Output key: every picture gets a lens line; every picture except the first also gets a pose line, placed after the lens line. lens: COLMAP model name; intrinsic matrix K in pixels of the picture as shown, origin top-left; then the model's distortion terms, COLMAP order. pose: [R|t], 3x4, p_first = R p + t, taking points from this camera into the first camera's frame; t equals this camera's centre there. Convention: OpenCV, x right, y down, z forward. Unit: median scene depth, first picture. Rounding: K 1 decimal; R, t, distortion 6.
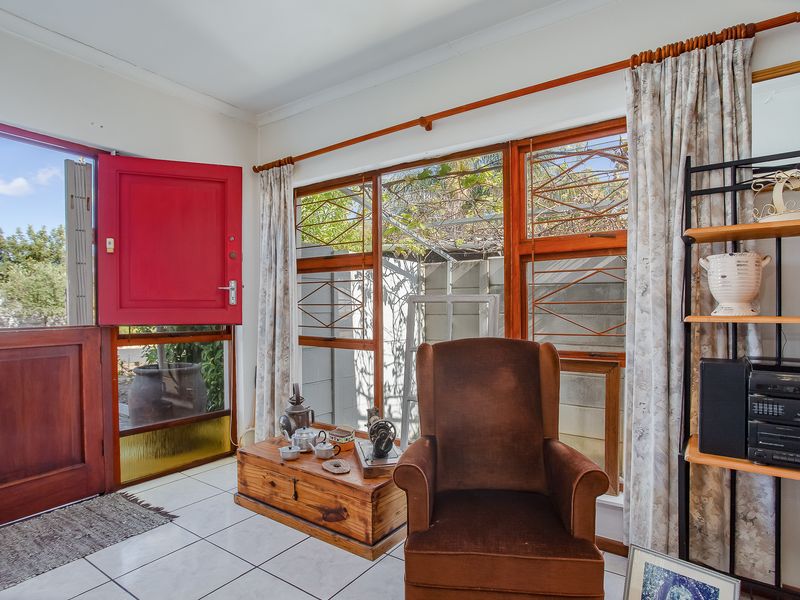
lens RADIAL K [[441.3, 0, 397.3], [0, 441.3, 303.7], [0, 0, 1]] dist [-0.000434, 0.000587]
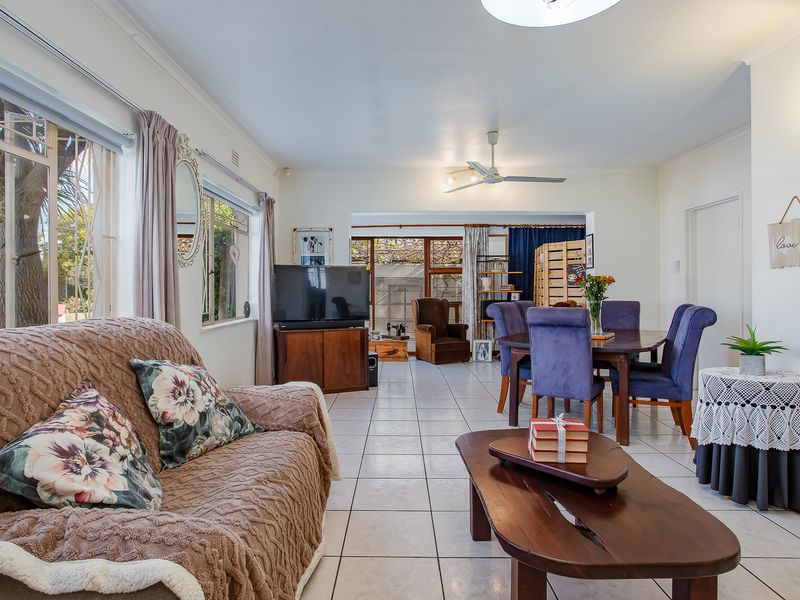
lens RADIAL K [[441.3, 0, 399.7], [0, 441.3, 297.4], [0, 0, 1]] dist [-0.000434, 0.000587]
pose [[0.832699, -0.008907, 0.553655, -2.294998], [0.002270, 0.999917, 0.012672, 0.034944], [-0.553722, -0.009295, 0.832650, -2.100991]]
